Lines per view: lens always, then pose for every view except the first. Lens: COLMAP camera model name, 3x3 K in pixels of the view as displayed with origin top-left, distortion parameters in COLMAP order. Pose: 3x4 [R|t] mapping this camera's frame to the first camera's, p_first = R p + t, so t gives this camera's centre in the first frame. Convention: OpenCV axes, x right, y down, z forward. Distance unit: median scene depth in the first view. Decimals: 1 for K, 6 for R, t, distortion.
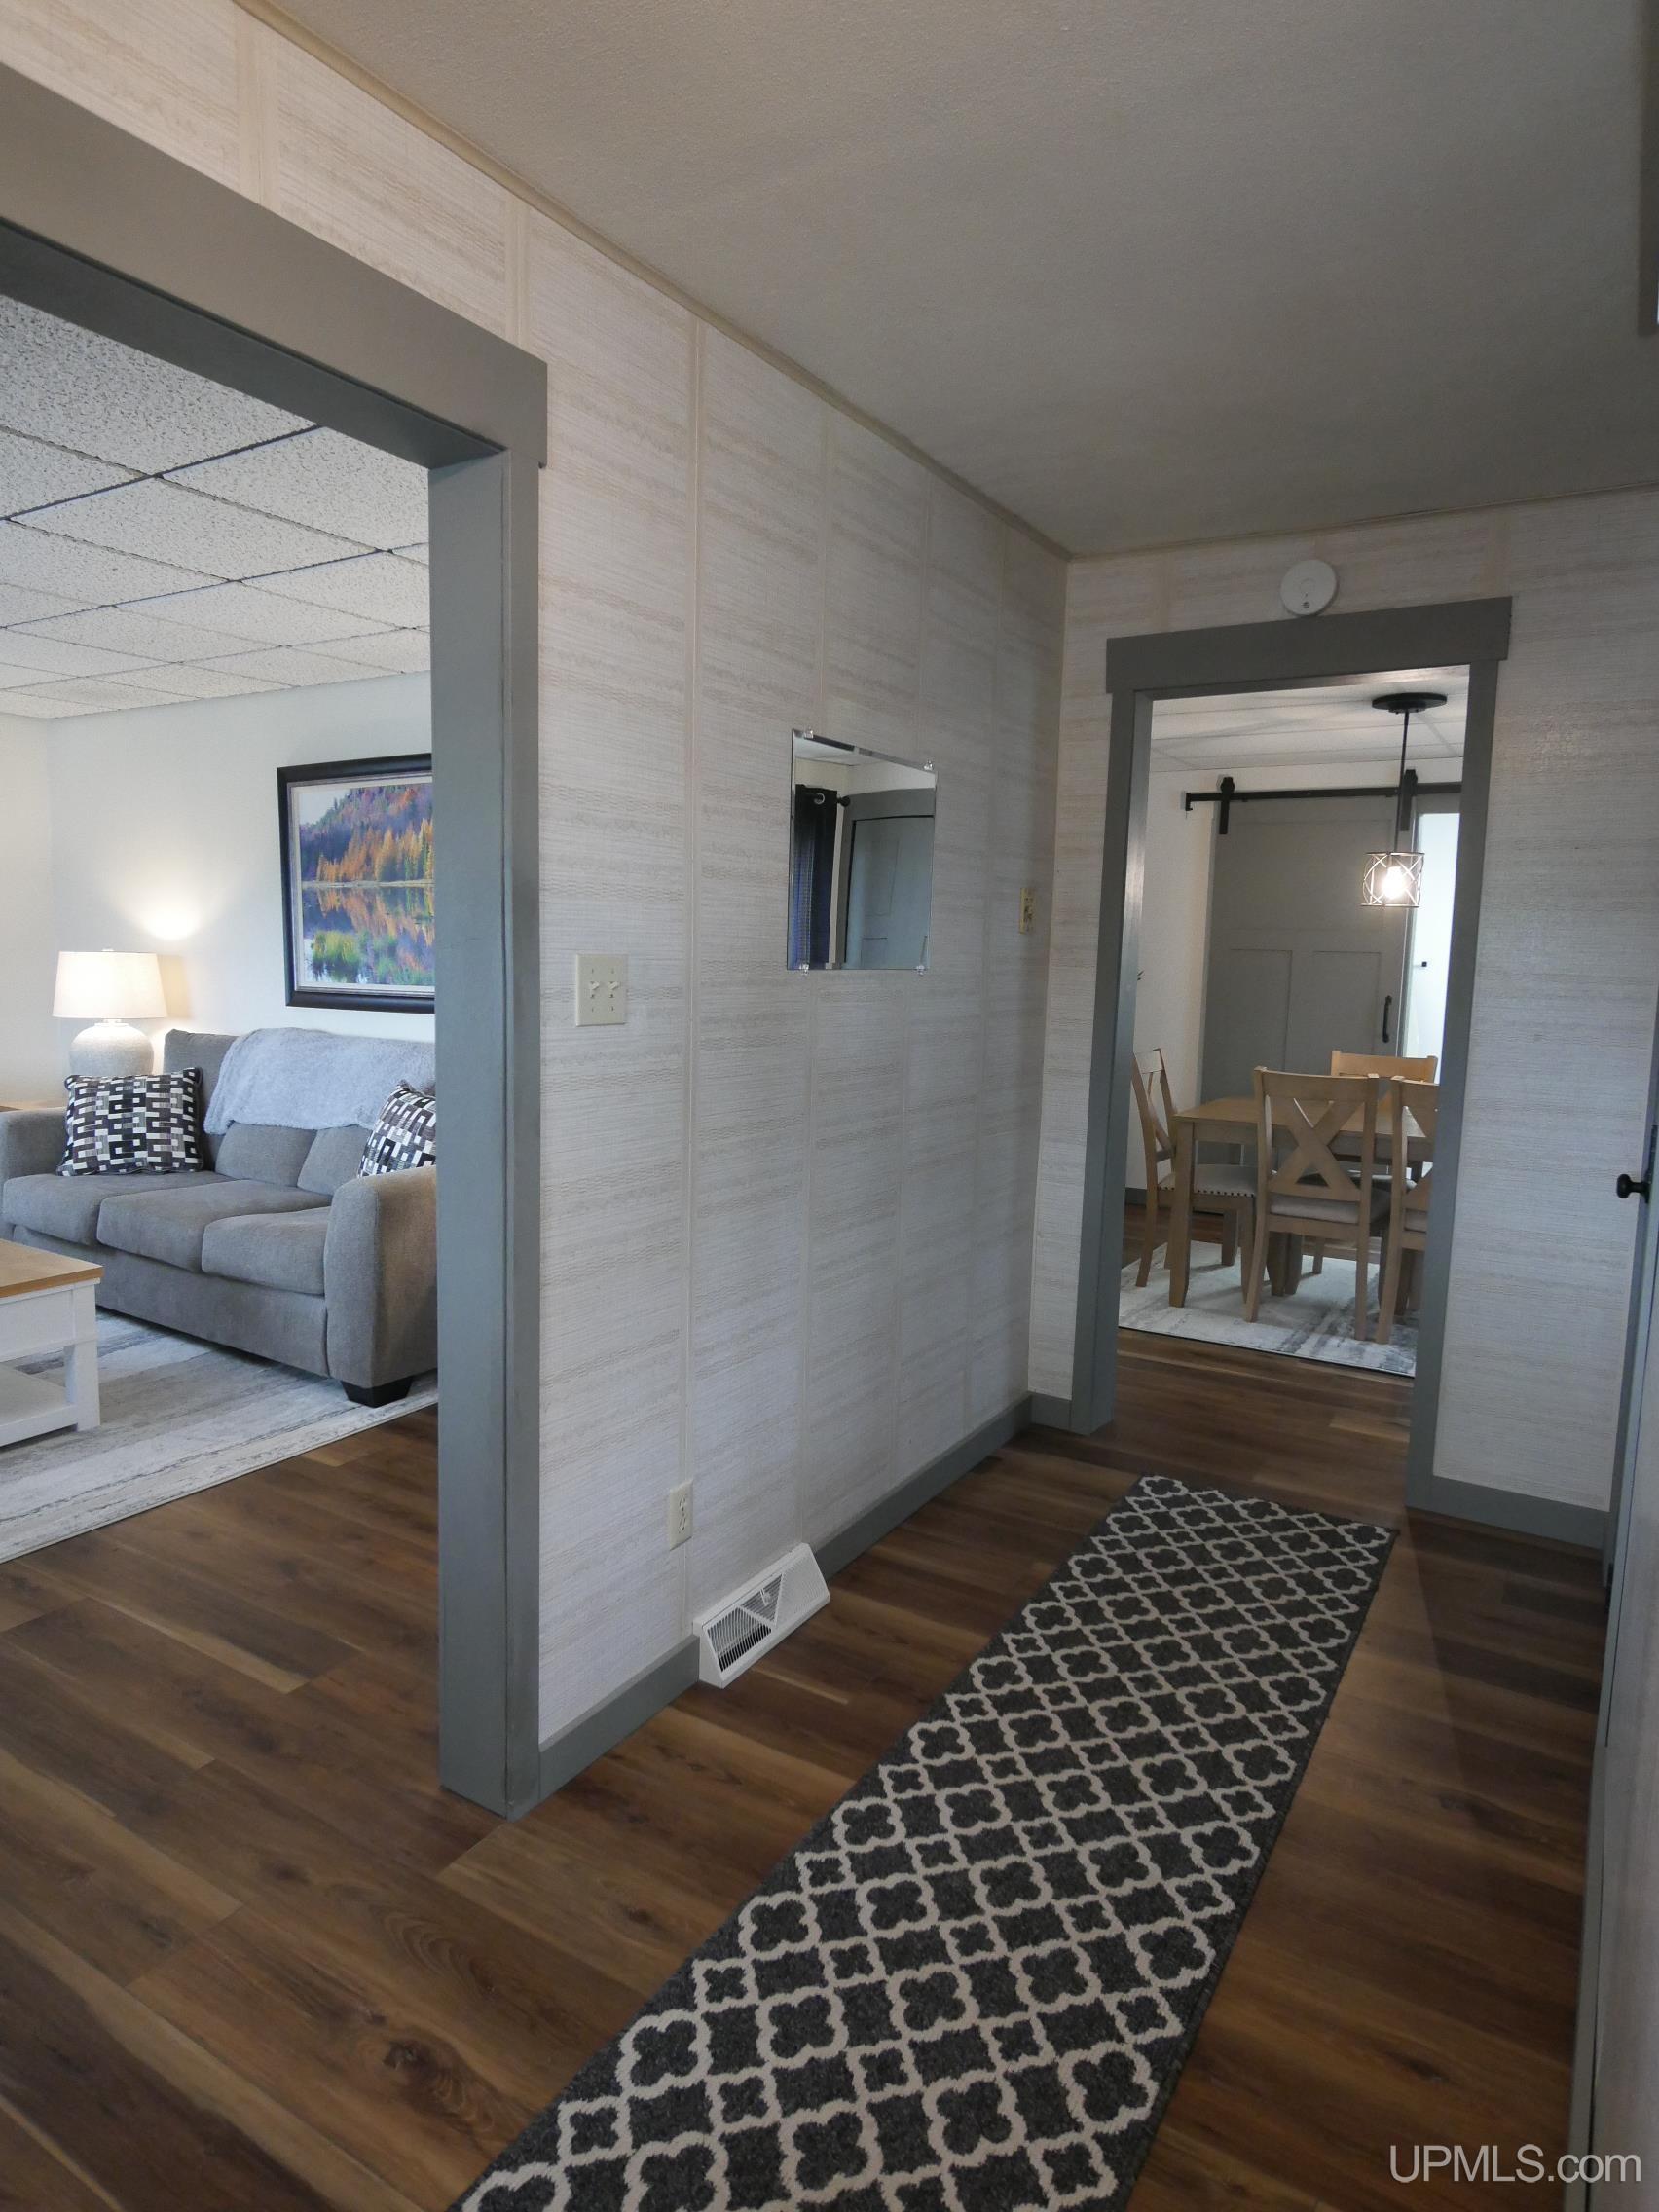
lens RADIAL K [[1308.8, 0, 829.5], [0, 1308.8, 1106.0], [0, 0, 1]] dist [-0.015820, -0.002259]
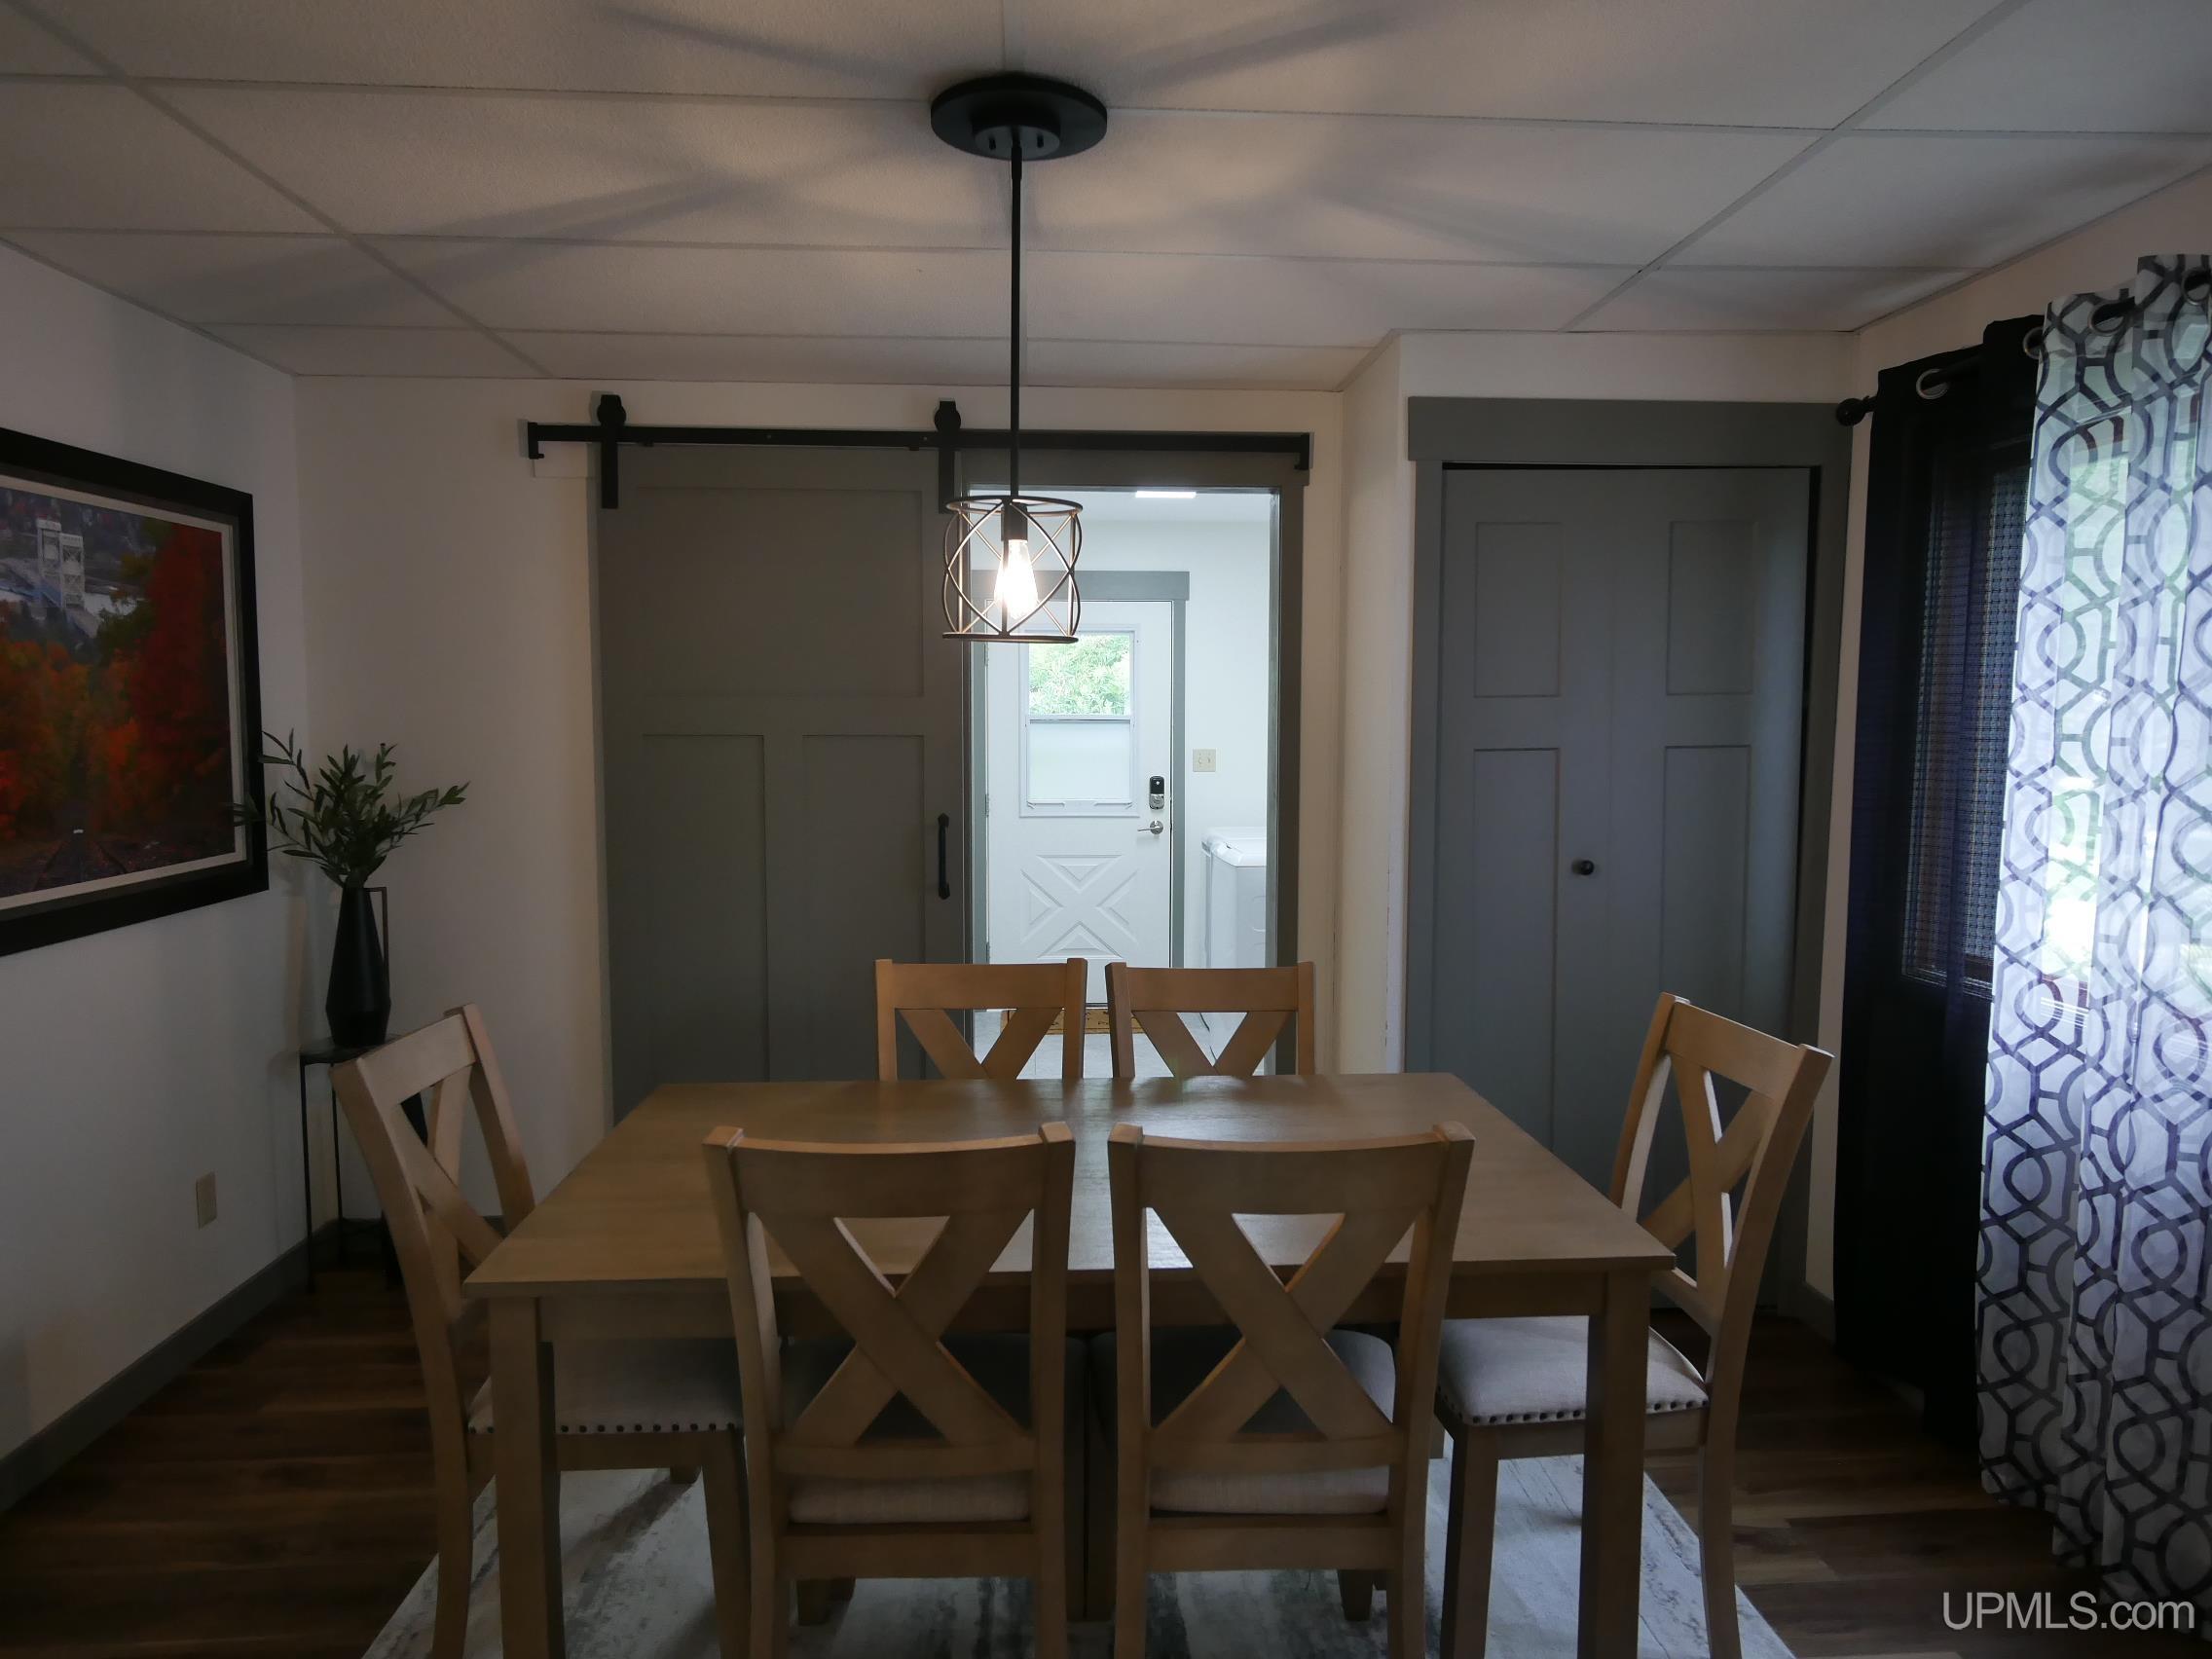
lens RADIAL K [[1358.6, 0, 1106.0], [0, 1358.6, 829.5], [0, 0, 1]] dist [-0.001236, -0.000672]
pose [[0.825218, -0.067032, 0.560823, 0.167680], [0.085671, 0.996299, -0.006978, -0.068880], [-0.558280, 0.053805, 0.827906, 0.497506]]
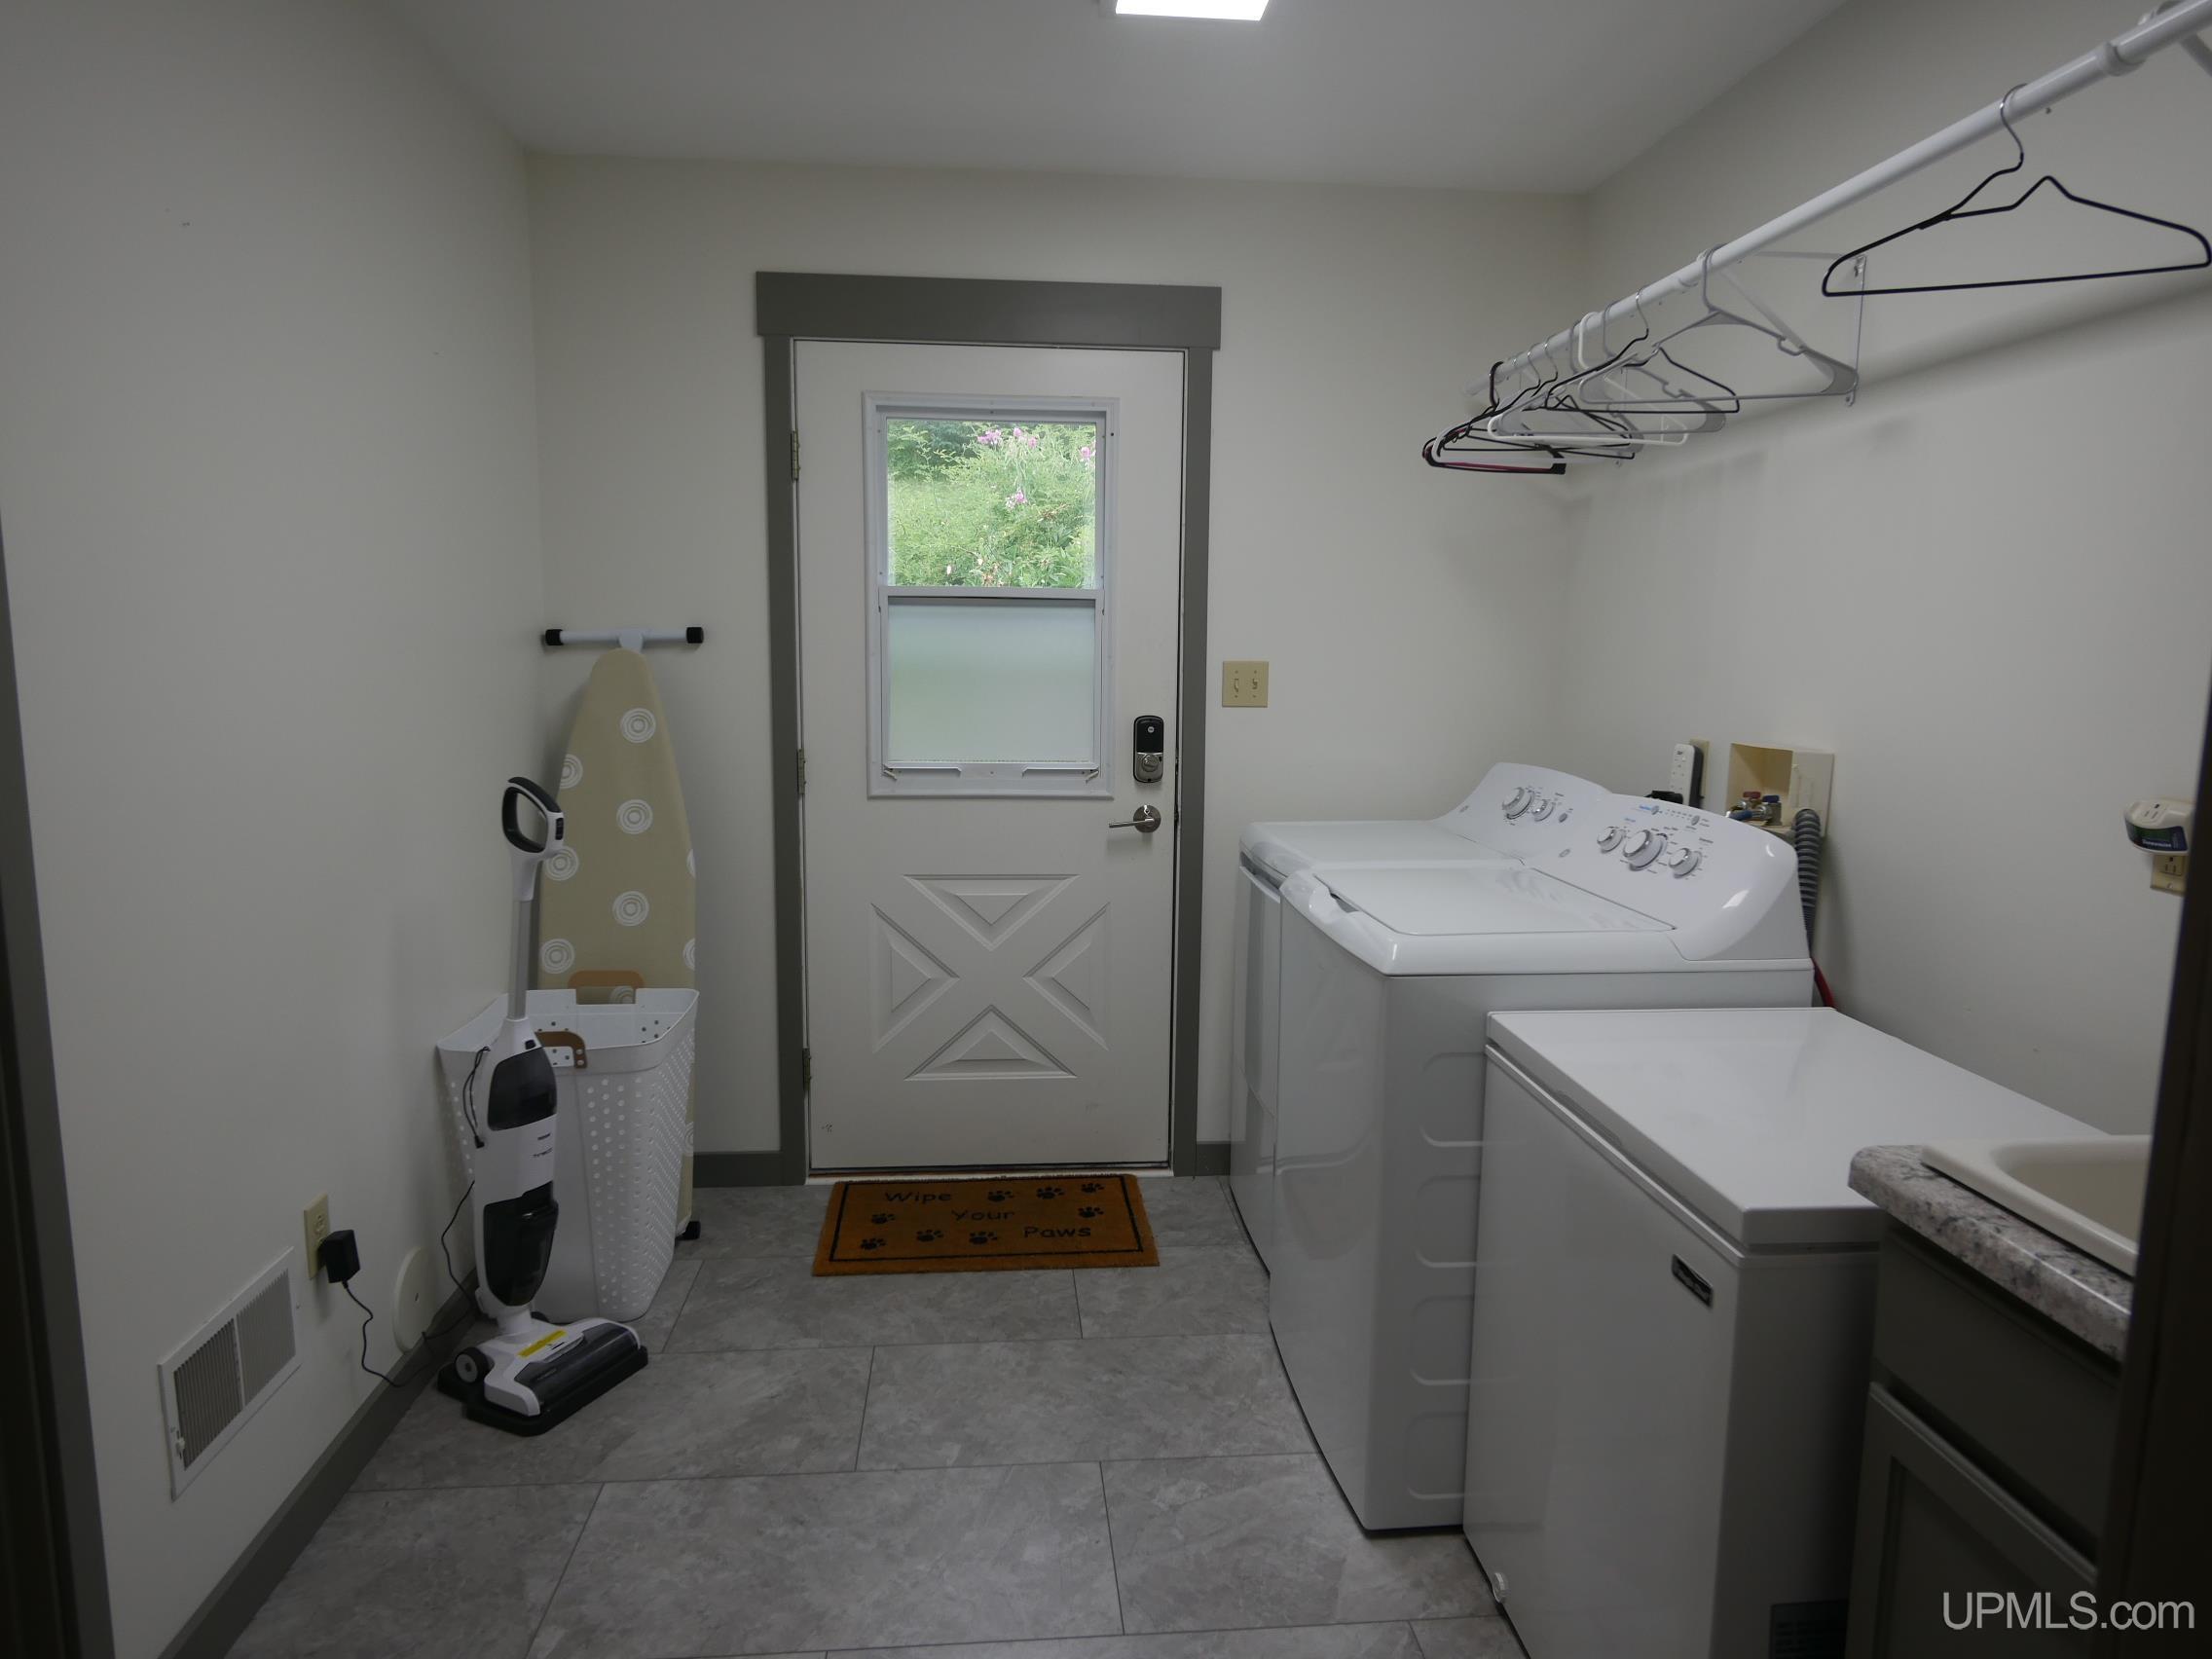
lens RADIAL K [[1358.6, 0, 1106.0], [0, 1358.6, 829.5], [0, 0, 1]] dist [-0.001236, -0.000672]
pose [[0.808238, -0.092604, 0.581528, 0.481598], [0.078158, 0.995690, 0.049929, -0.098593], [-0.583645, 0.005097, 0.811993, 0.943544]]
